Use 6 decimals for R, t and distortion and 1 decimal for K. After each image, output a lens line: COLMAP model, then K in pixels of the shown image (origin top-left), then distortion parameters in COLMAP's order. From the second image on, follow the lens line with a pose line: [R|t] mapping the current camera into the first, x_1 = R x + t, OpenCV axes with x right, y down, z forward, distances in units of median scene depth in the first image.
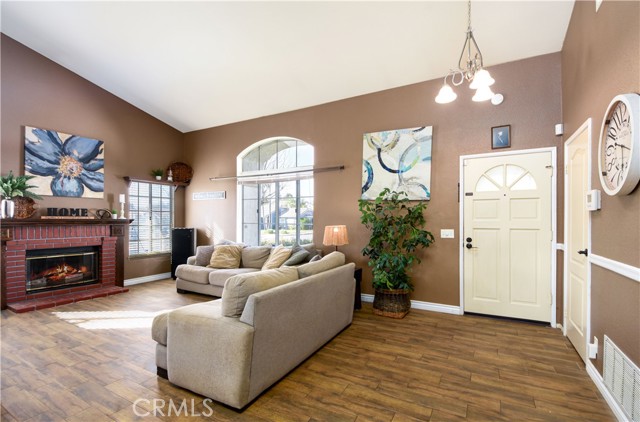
lens RADIAL K [[281.9, 0, 334.0], [0, 281.9, 219.5], [0, 0, 1]] dist [0.013115, -0.015697]
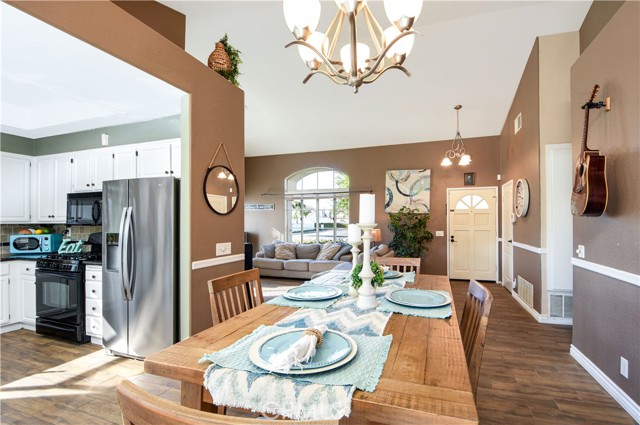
lens RADIAL K [[291.4, 0, 329.1], [0, 291.4, 220.7], [0, 0, 1]] dist [0.017170, -0.017044]
pose [[0.990054, -0.003079, 0.140652, -0.417384], [0.003727, 0.999984, -0.004348, -0.018063], [-0.140637, 0.004829, 0.990050, -0.534020]]
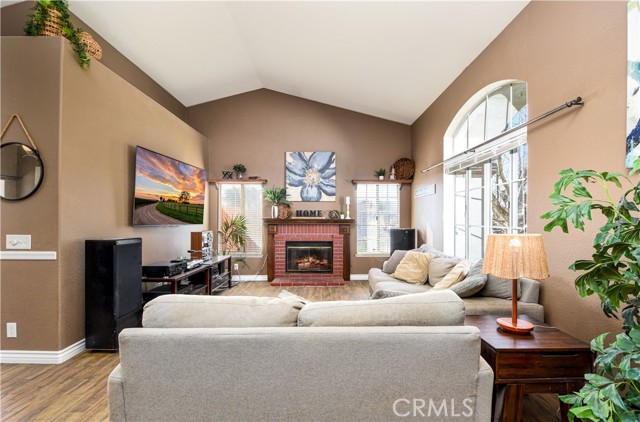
lens RADIAL K [[290.3, 0, 323.4], [0, 290.3, 216.6], [0, 0, 1]] dist [0.000398, -0.000578]
pose [[0.496025, -0.007051, -0.868279, 0.227633], [-0.002003, 0.999955, -0.009264, -0.000170], [0.868306, 0.006335, 0.495989, 0.425783]]
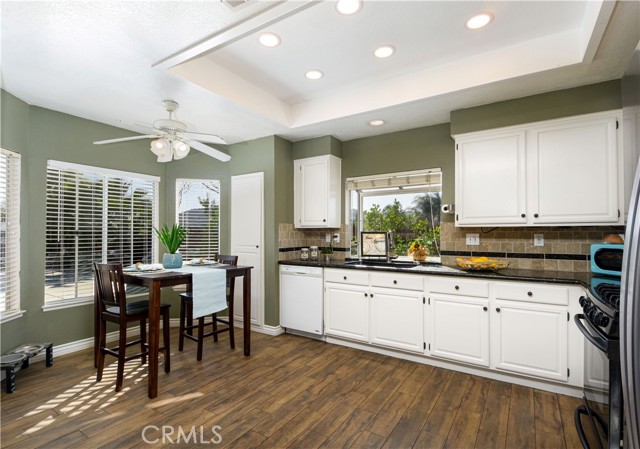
lens RADIAL K [[320.5, 0, 312.7], [0, 320.5, 229.1], [0, 0, 1]] dist [0.001678, -0.000131]
pose [[-0.096595, -0.012797, -0.995242, -0.577955], [-0.001992, 0.999918, -0.012664, -0.001209], [0.995322, 0.000759, -0.096612, -0.005277]]
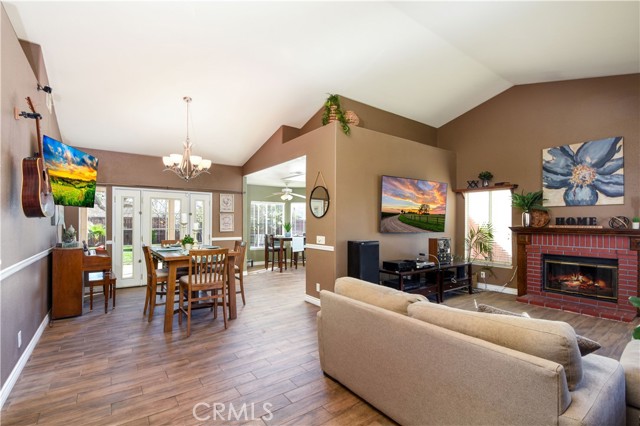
lens RADIAL K [[291.4, 0, 329.1], [0, 291.4, 221.2], [0, 0, 1]] dist [0.017170, -0.017044]
pose [[-0.408861, -0.005827, -0.912578, 0.383795], [-0.004122, 0.999981, -0.004538, -0.018834], [0.912587, 0.001906, -0.408877, 0.647945]]
